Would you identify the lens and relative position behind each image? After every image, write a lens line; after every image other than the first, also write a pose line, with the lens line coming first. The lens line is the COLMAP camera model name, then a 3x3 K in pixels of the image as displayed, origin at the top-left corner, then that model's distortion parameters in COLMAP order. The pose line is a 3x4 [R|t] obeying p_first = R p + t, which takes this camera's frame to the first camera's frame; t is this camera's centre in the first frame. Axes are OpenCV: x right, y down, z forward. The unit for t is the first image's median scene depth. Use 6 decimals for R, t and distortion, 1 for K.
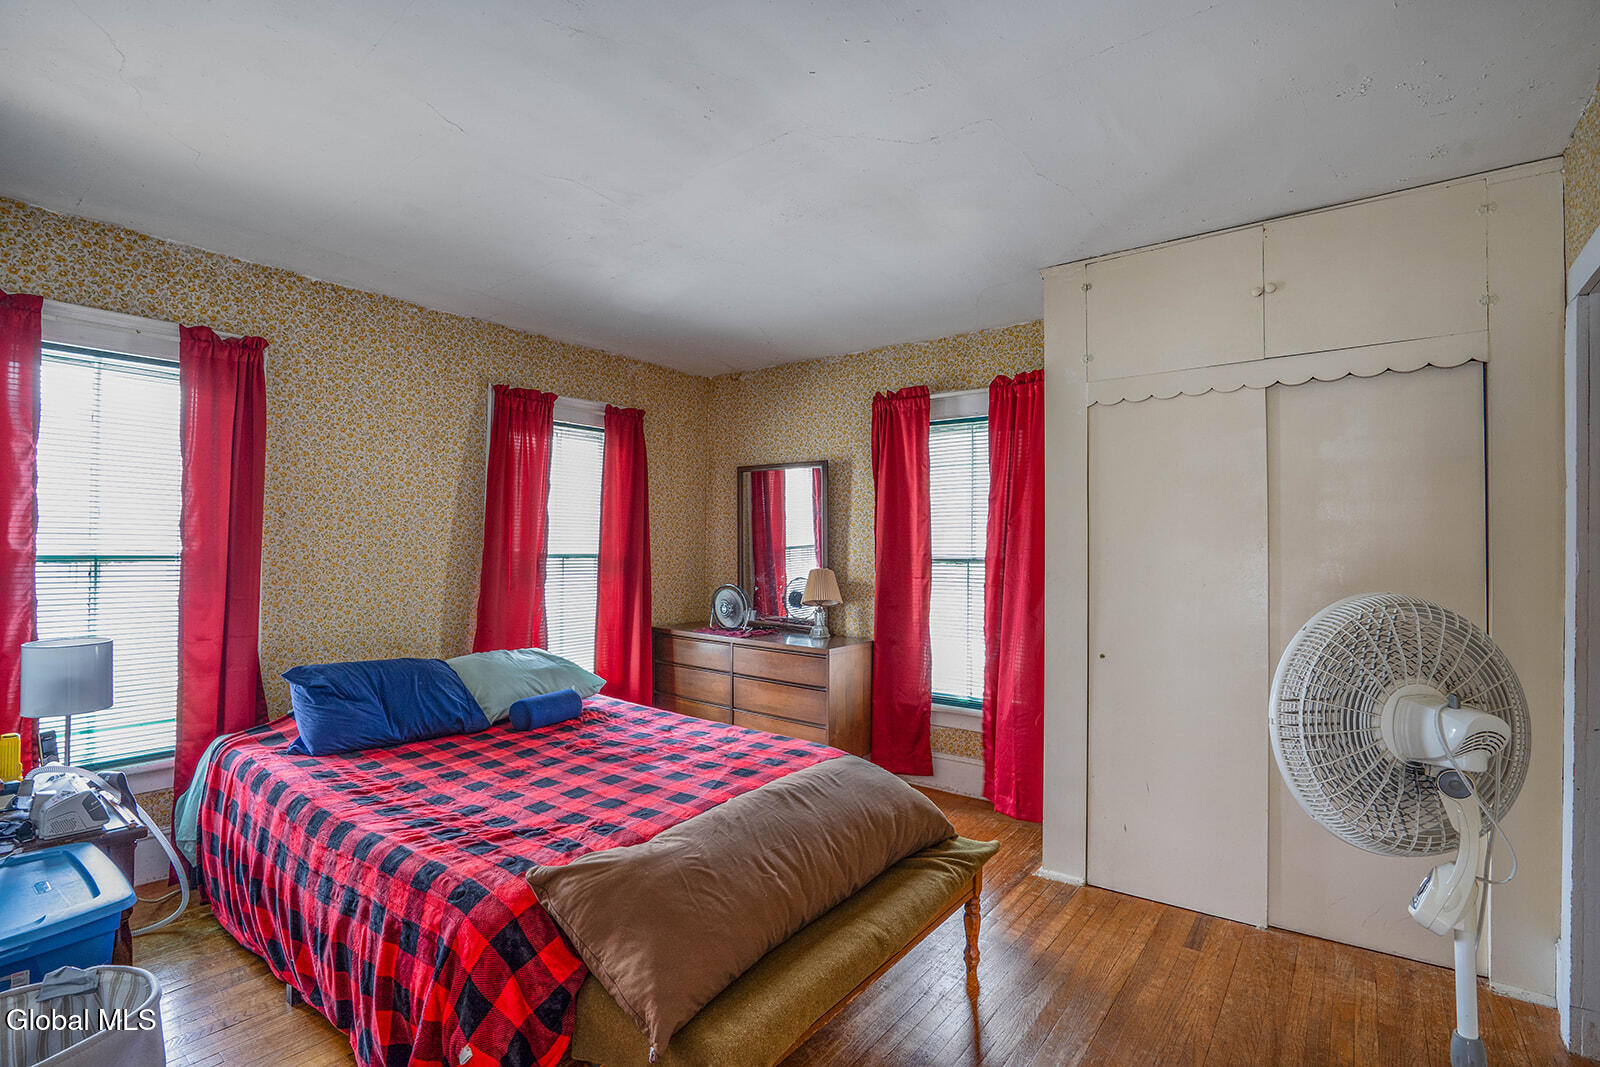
lens RADIAL K [[726.9, 0, 800.0], [0, 726.9, 533.5], [0, 0, 1]] dist [-0.020353, -0.000164]
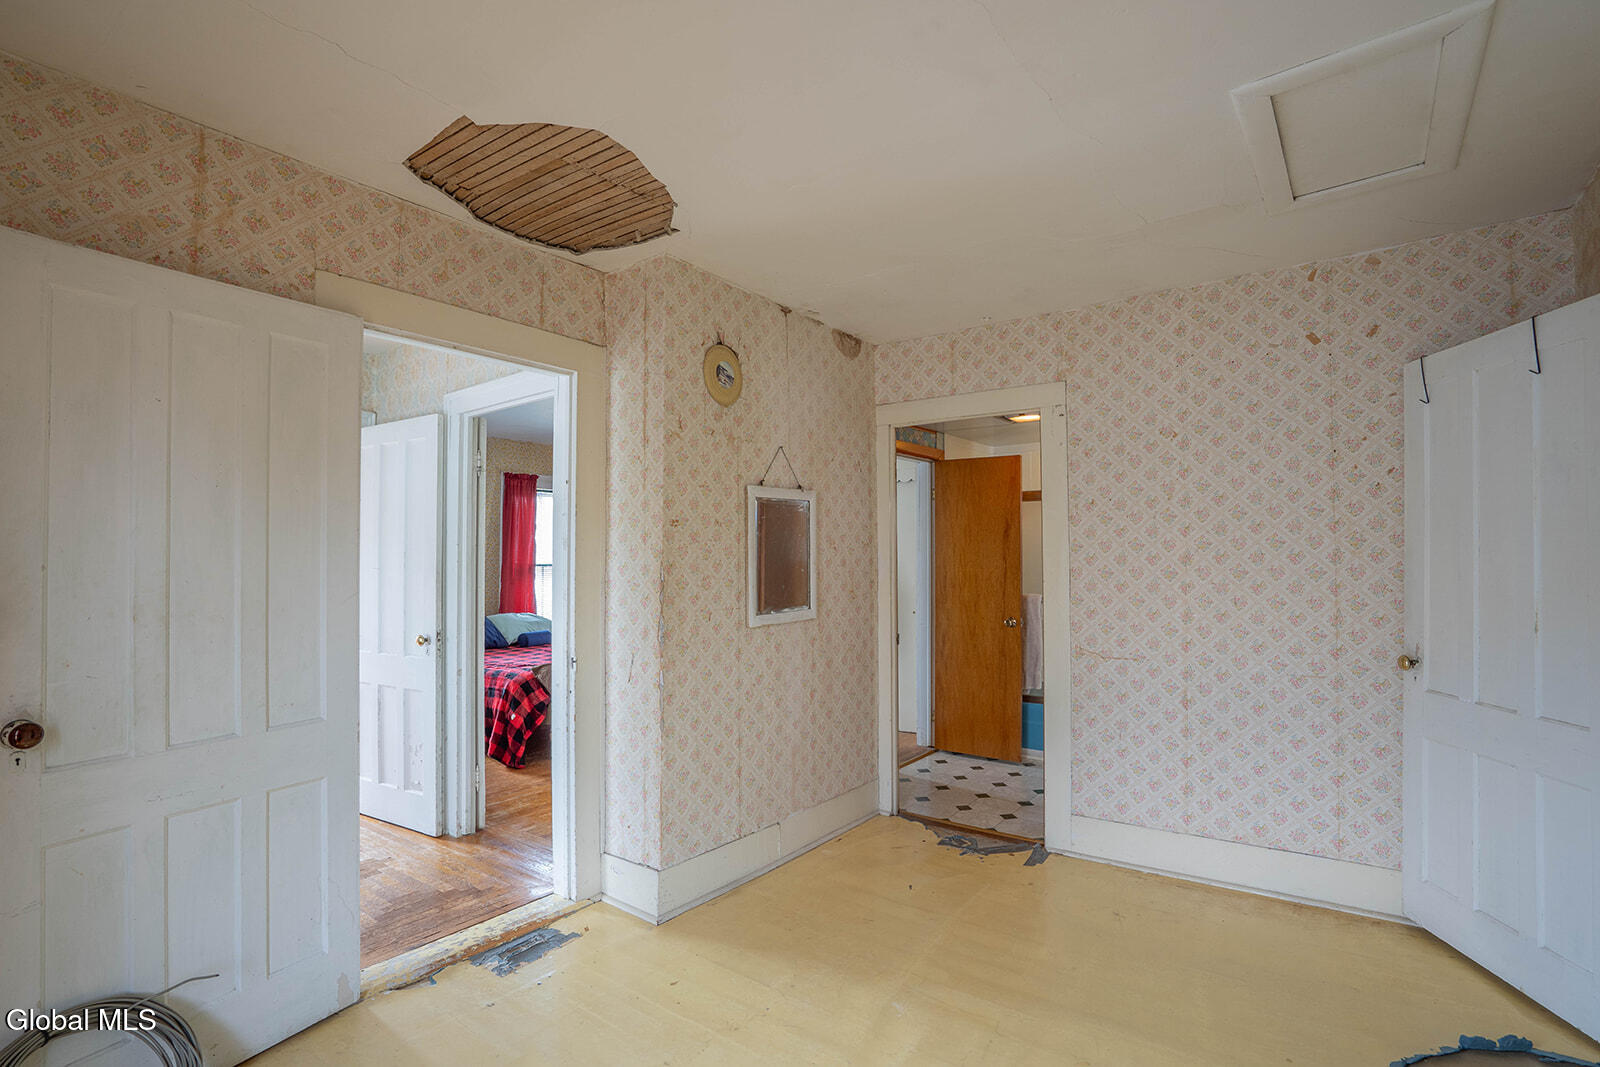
lens RADIAL K [[752.3, 0, 798.8], [0, 752.3, 557.1], [0, 0, 1]] dist [0.000281, 0.000212]
pose [[0.999939, -0.009583, 0.005573, 0.381565], [0.009460, 0.999720, 0.021681, -0.031156], [-0.005779, -0.021627, 0.999749, -1.120346]]
